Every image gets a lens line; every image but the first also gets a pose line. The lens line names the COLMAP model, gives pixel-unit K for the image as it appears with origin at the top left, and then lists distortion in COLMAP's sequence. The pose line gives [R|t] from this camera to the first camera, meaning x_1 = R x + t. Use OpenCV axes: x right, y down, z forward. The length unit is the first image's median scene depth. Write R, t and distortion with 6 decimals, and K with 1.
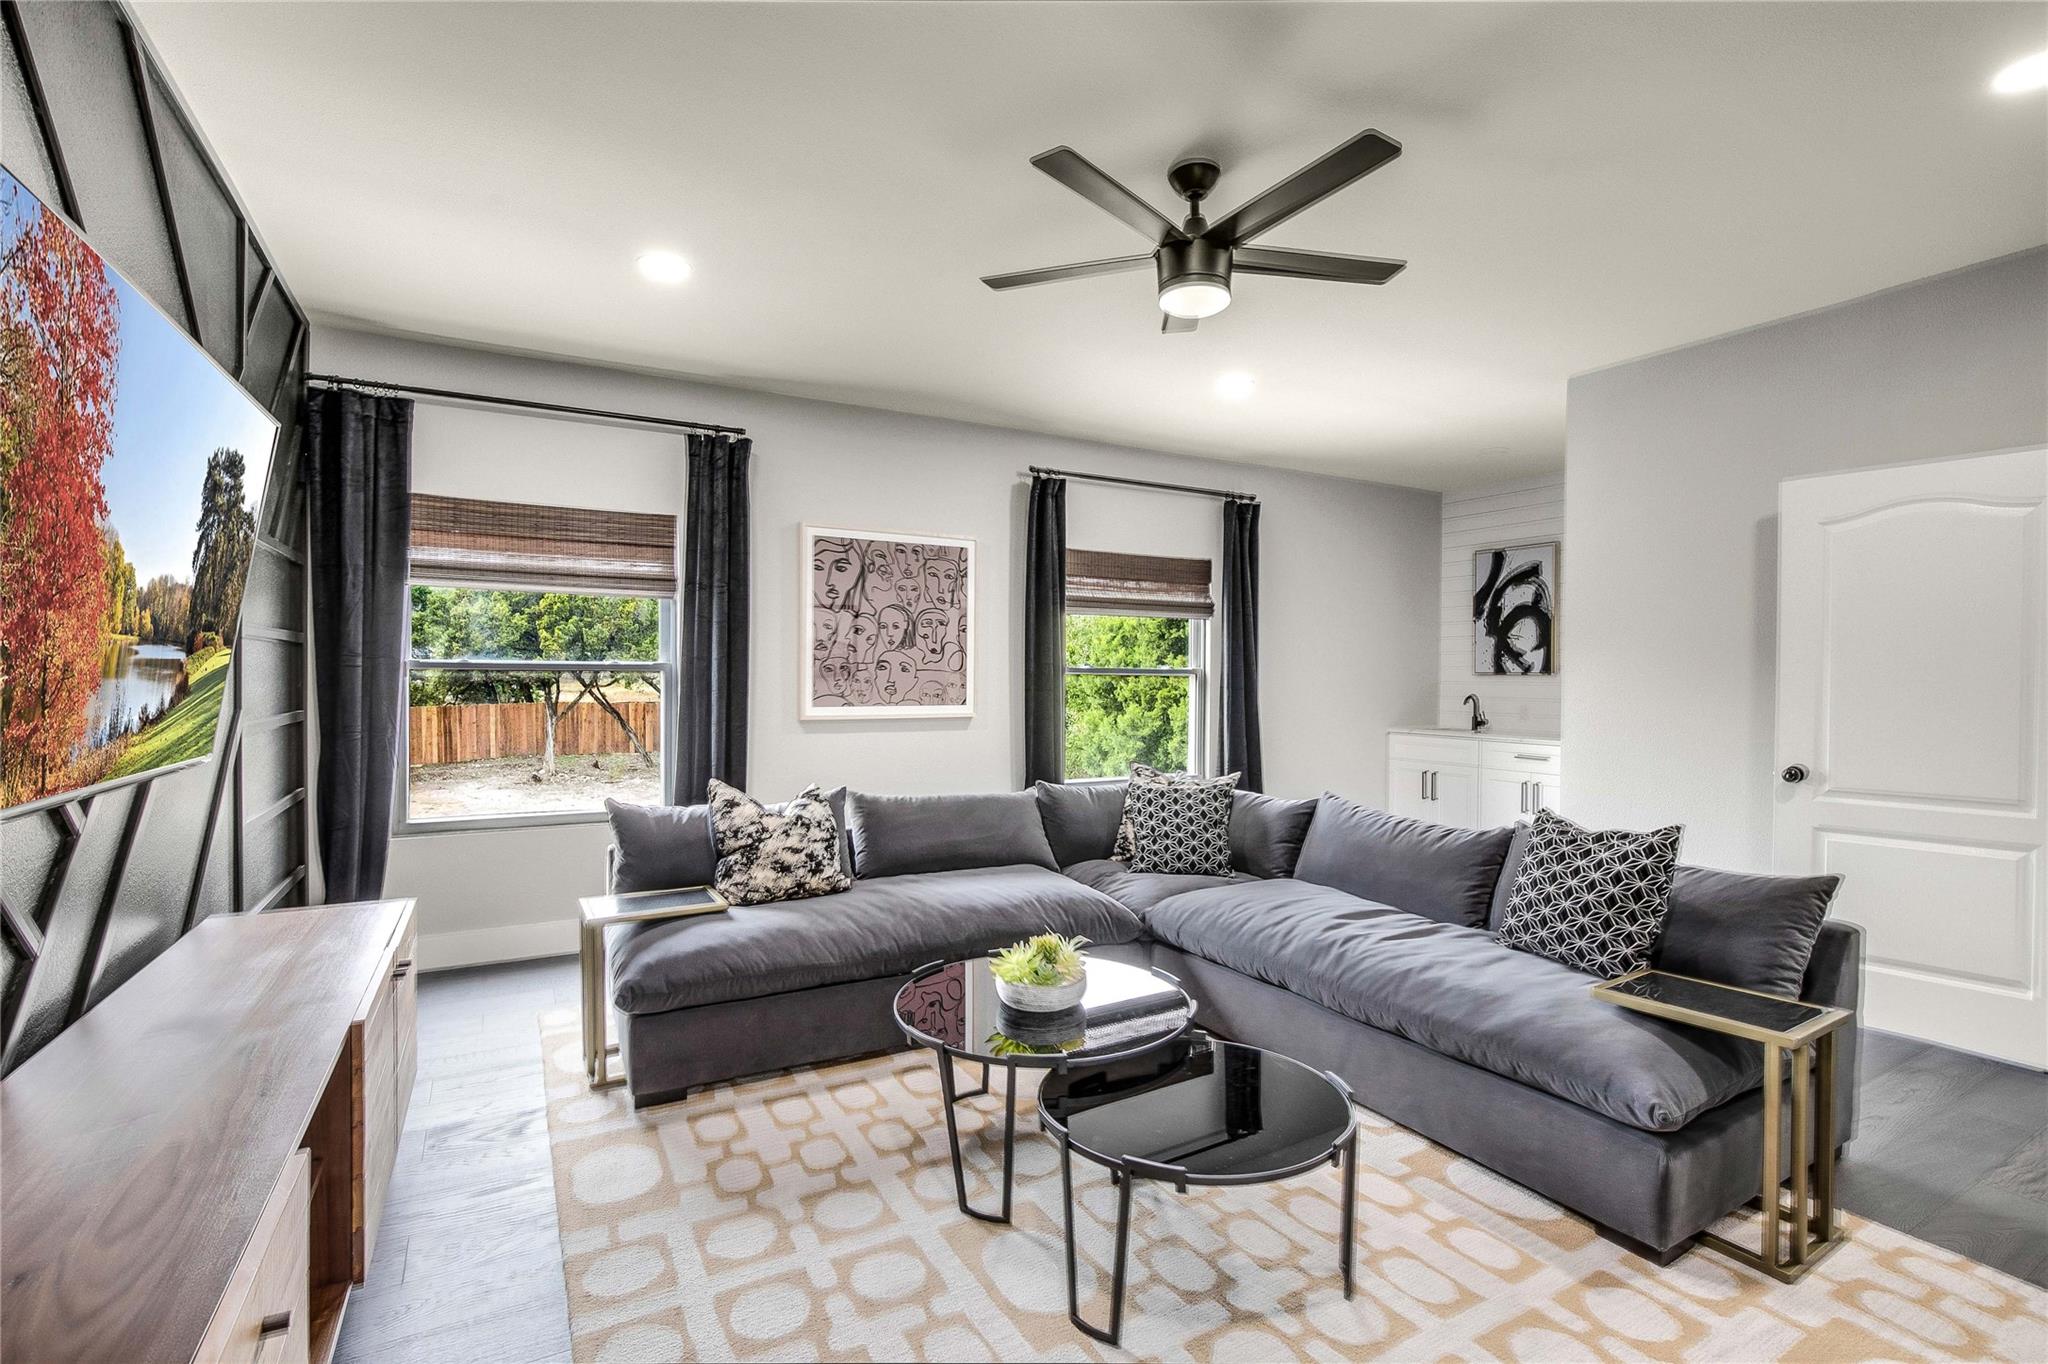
lens RADIAL K [[946.4, 0, 1033.1], [0, 946.4, 683.8], [0, 0, 1]] dist [-0.021909, 0.006886]
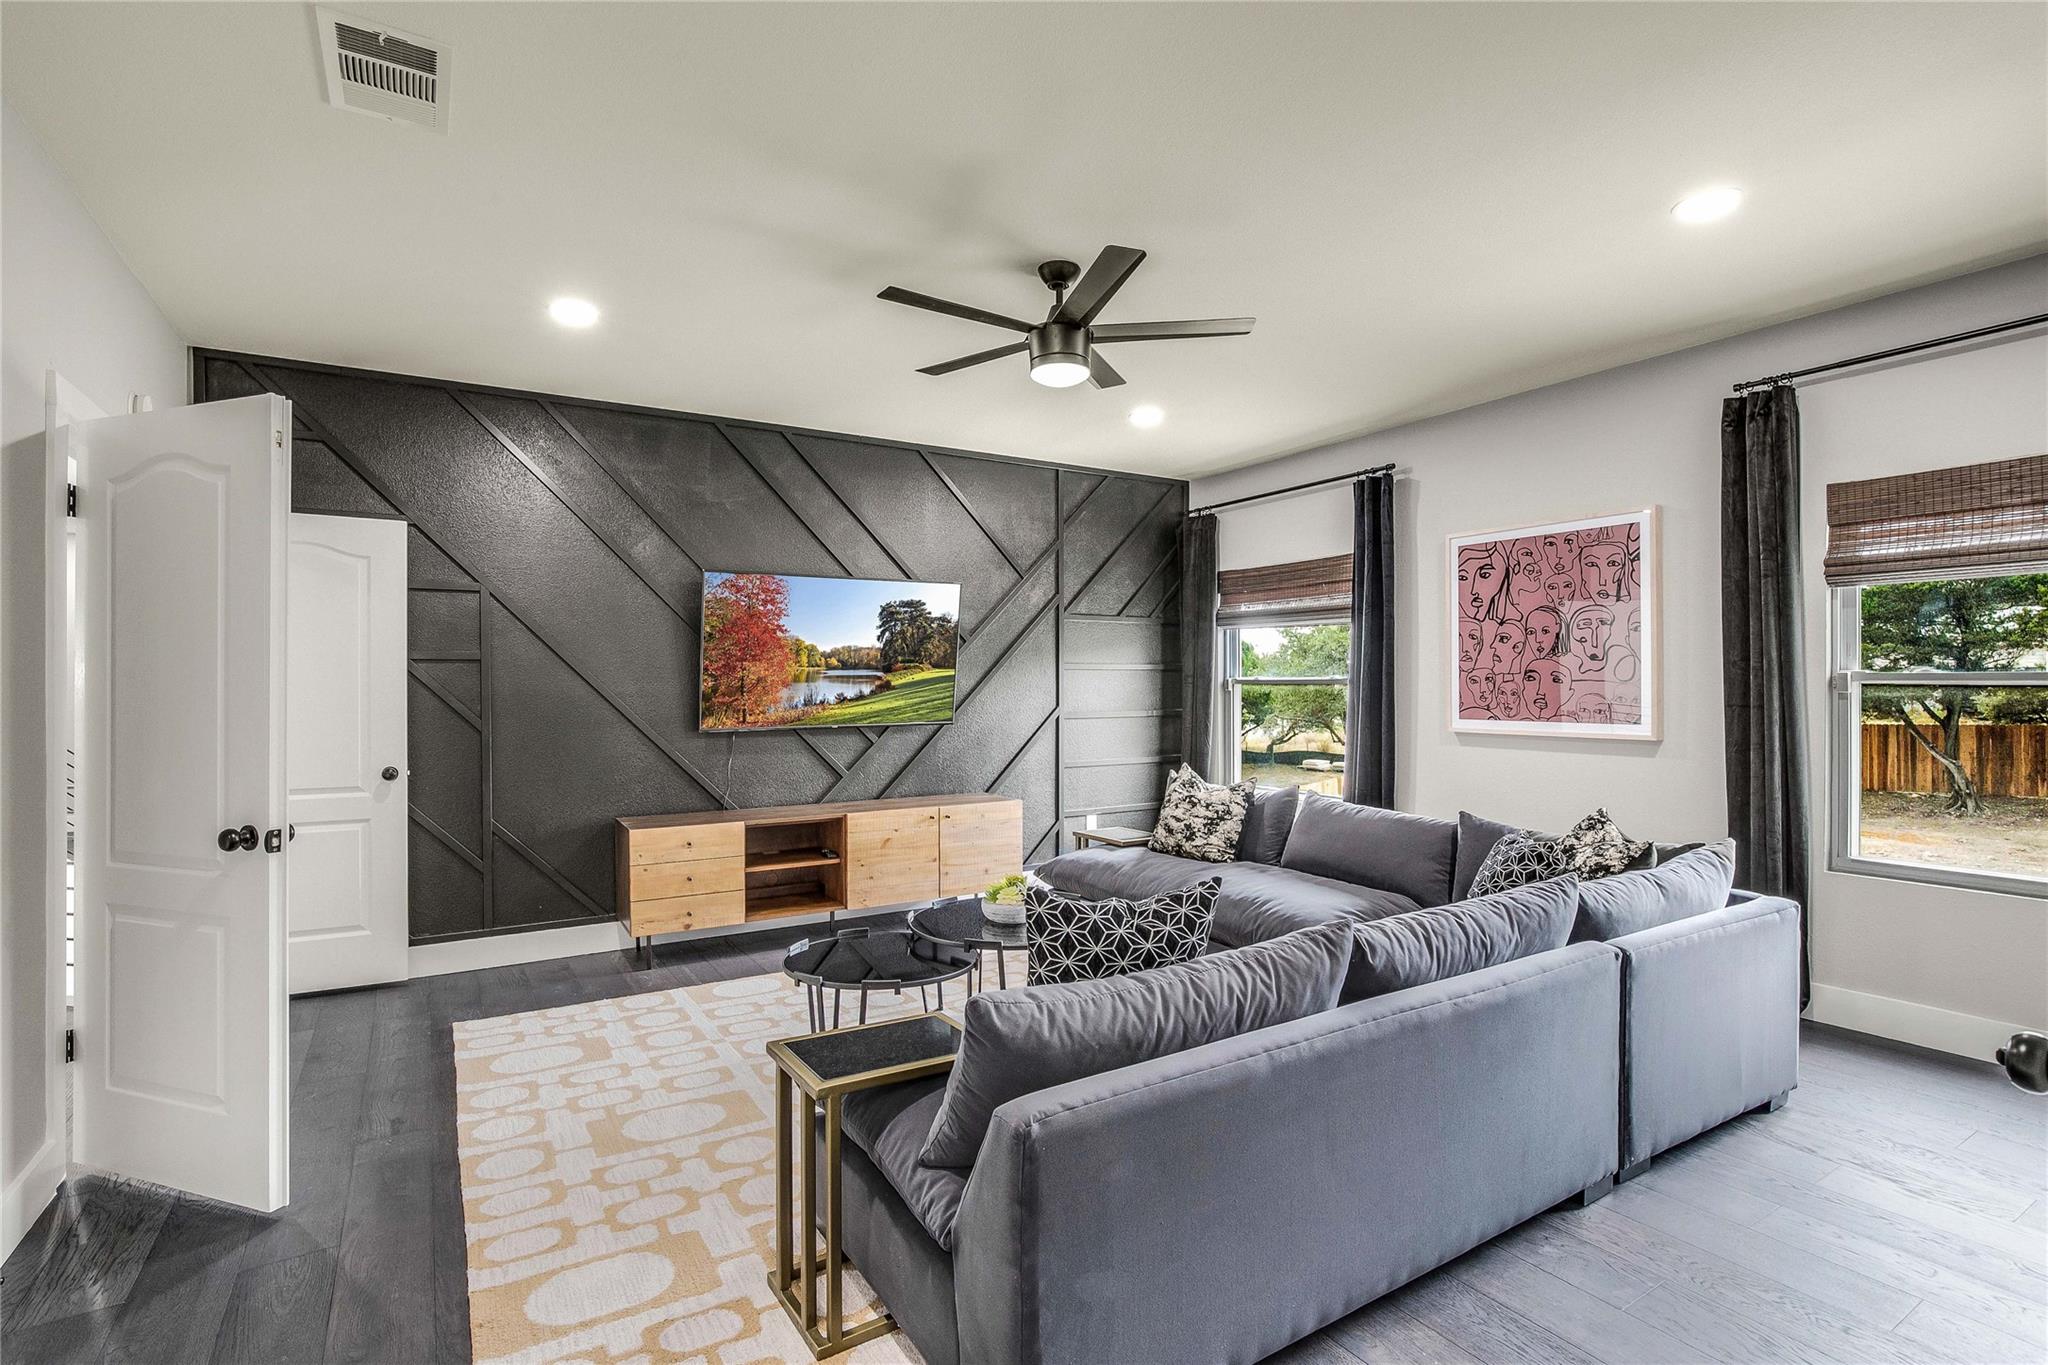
lens RADIAL K [[1025.6, 0, 1035.2], [0, 1025.6, 669.7], [0, 0, 1]] dist [-0.003629, -0.000140]
pose [[0.004368, -0.015123, -0.999876, 0.827396], [-0.003931, 0.999878, -0.015140, -0.009032], [0.999983, 0.003997, 0.004308, 0.542174]]
